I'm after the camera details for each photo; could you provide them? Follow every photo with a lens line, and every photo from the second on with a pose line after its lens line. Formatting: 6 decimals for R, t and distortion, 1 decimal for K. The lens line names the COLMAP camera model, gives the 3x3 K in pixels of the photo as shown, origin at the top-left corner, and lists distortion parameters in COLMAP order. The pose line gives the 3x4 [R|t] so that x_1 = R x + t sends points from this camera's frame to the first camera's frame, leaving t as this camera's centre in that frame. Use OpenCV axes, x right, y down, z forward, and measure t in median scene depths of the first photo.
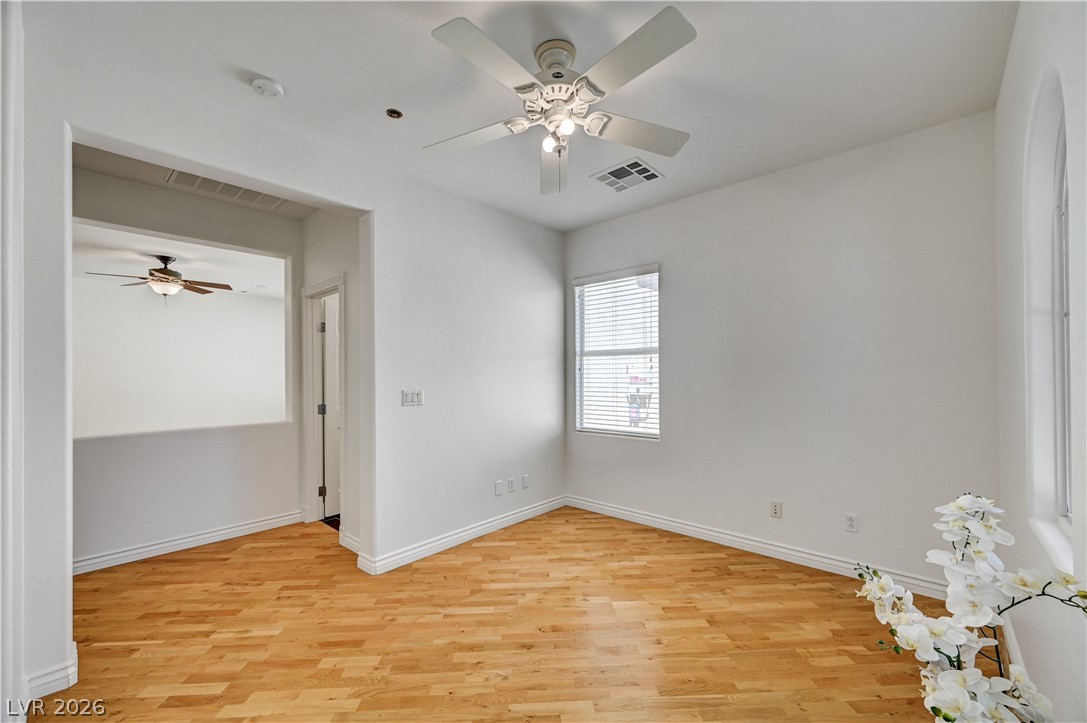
lens RADIAL K [[433.0, 0, 547.6], [0, 433.0, 371.3], [0, 0, 1]] dist [-0.000458, 0.000563]
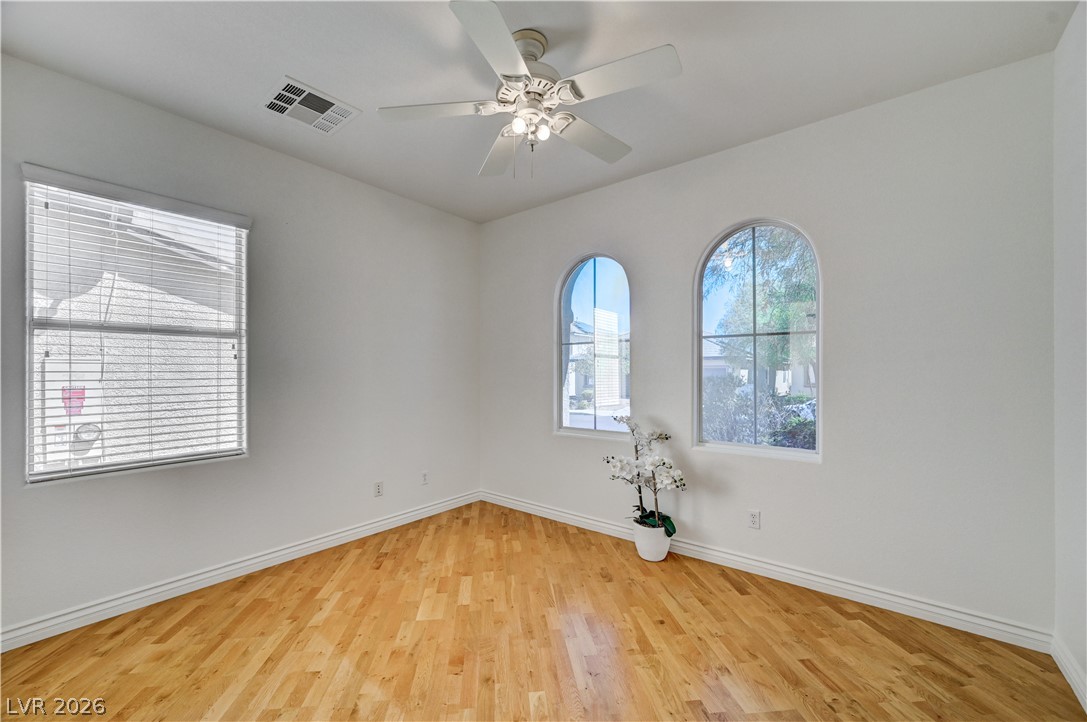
lens RADIAL K [[433.0, 0, 546.5], [0, 433.0, 363.9], [0, 0, 1]] dist [-0.000458, 0.000563]
pose [[-0.061238, 0.020043, 0.997922, -0.622471], [-0.006683, 0.999768, -0.020490, 0.017231], [-0.998101, -0.007924, -0.061090, 0.639626]]
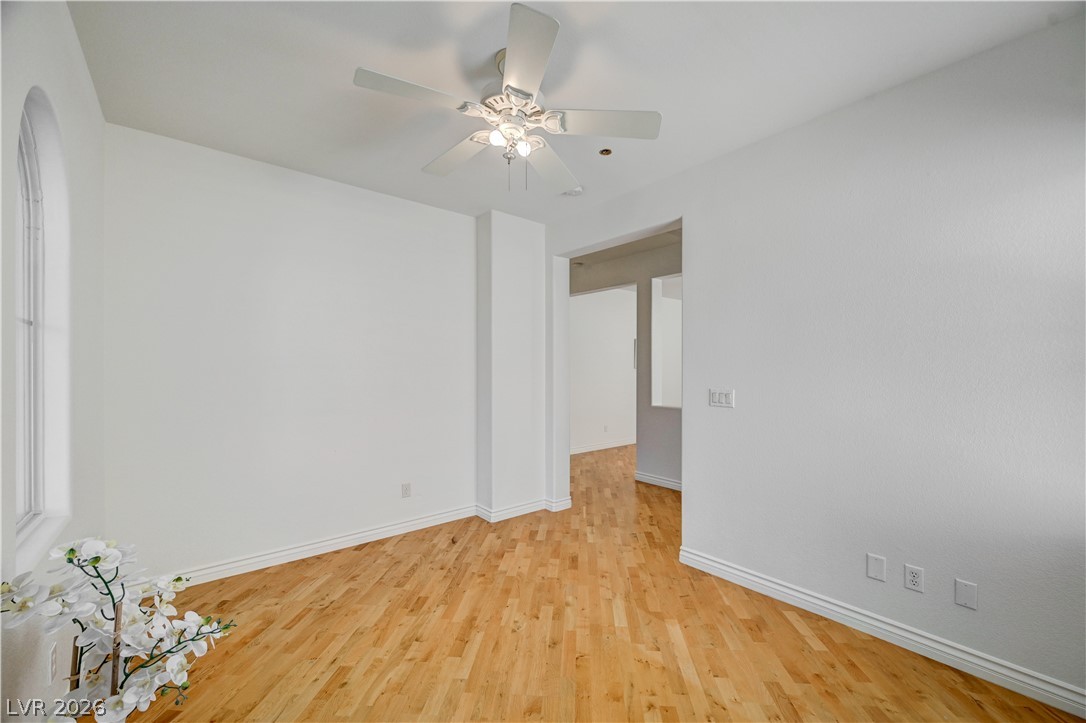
lens RADIAL K [[430.9, 0, 543.2], [0, 430.9, 367.1], [0, 0, 1]] dist [0.002033, 0.000004]
pose [[-0.148869, 0.003266, -0.988852, 0.652121], [0.005938, 0.999979, 0.002409, -0.008733], [0.988839, -0.005513, -0.148885, 0.780424]]
